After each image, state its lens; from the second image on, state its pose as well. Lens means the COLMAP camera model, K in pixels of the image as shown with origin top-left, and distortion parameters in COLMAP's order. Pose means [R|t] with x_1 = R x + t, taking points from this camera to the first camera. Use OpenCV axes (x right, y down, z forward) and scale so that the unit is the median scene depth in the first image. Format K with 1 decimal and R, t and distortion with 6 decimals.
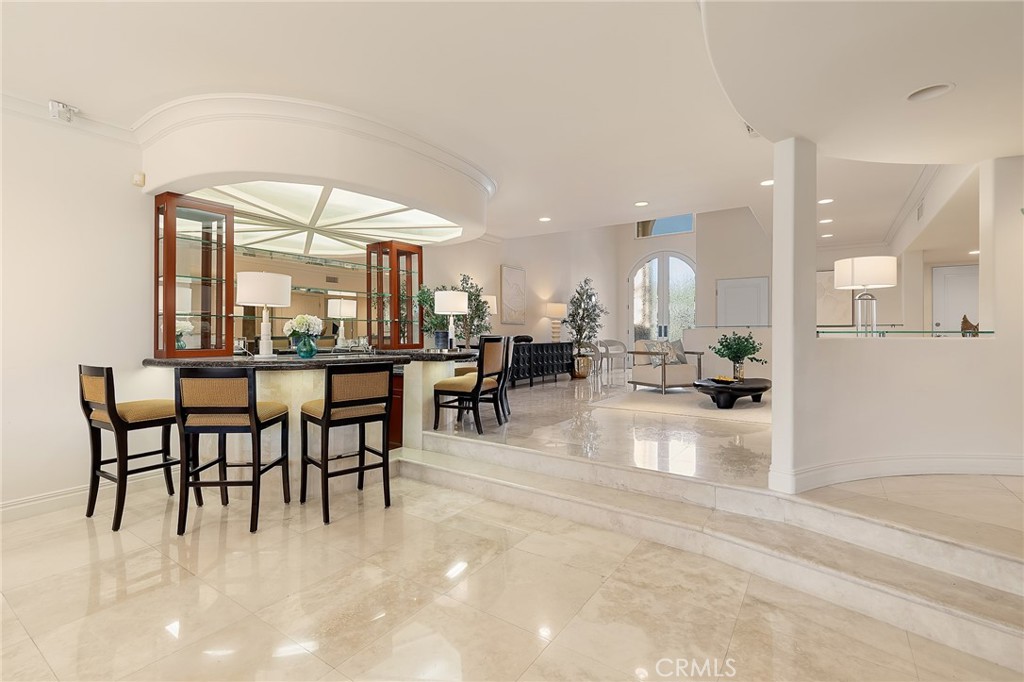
lens RADIAL K [[471.5, 0, 477.0], [0, 471.5, 329.6], [0, 0, 1]] dist [0.000543, 0.000035]
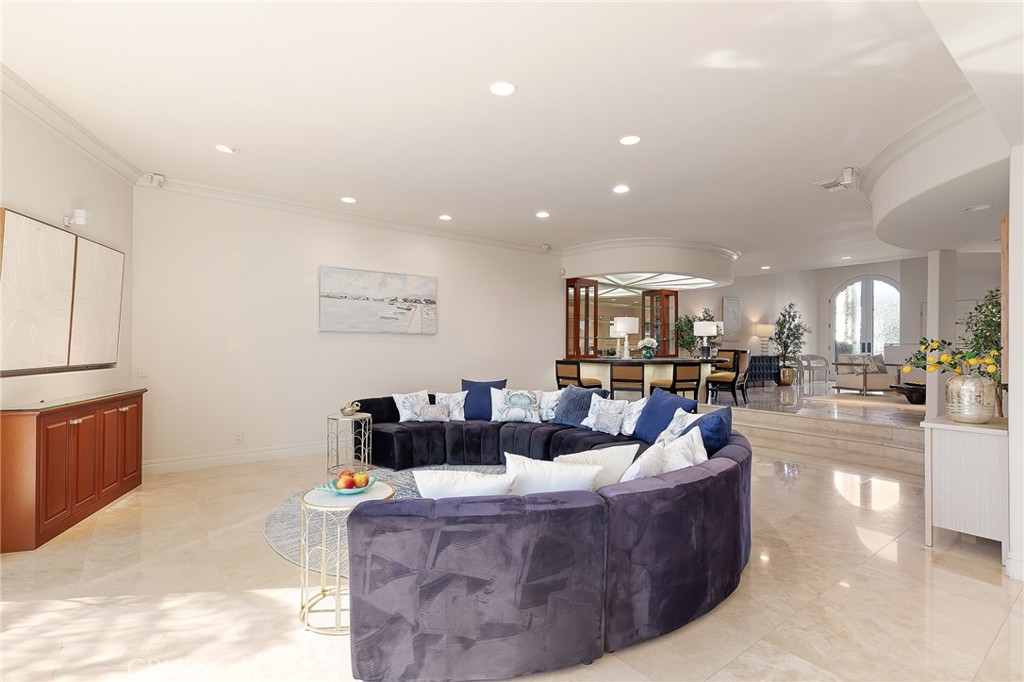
lens RADIAL K [[463.9, 0, 503.0], [0, 463.9, 341.4], [0, 0, 1]] dist [0.004217, 0.000444]
pose [[0.957517, 0.004431, -0.288344, -0.146308], [-0.005932, 0.999973, -0.004332, -0.001645], [0.288317, 0.005859, 0.957517, -0.396933]]
